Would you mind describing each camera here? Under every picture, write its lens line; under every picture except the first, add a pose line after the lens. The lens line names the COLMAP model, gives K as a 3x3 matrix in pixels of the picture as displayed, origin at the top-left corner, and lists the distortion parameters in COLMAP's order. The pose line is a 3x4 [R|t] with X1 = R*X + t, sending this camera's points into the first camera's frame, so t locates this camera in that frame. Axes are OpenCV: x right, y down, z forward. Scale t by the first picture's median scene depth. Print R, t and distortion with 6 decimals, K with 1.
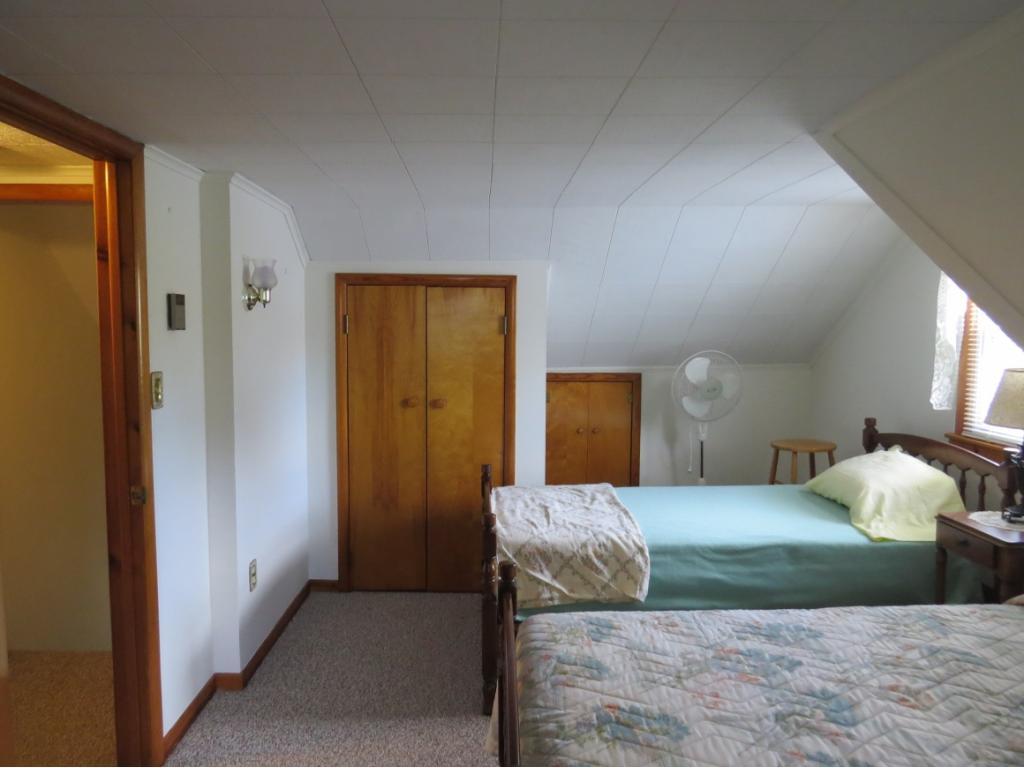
lens RADIAL K [[736.9, 0, 507.5], [0, 736.9, 382.1], [0, 0, 1]] dist [-0.022610, 0.000061]
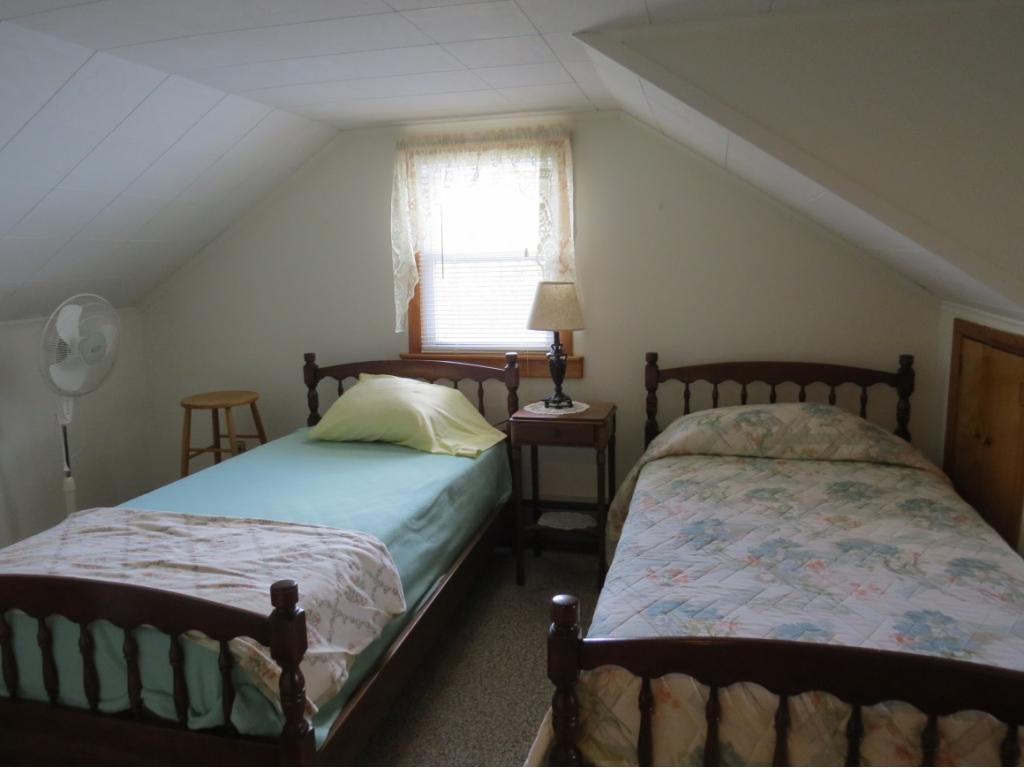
lens RADIAL K [[736.9, 0, 509.3], [0, 736.9, 385.7], [0, 0, 1]] dist [-0.022610, 0.000061]
pose [[0.290390, -0.162937, 0.942934, -0.445385], [0.097147, 0.985325, 0.140344, -0.023295], [-0.951964, 0.050848, 0.301958, 0.647685]]
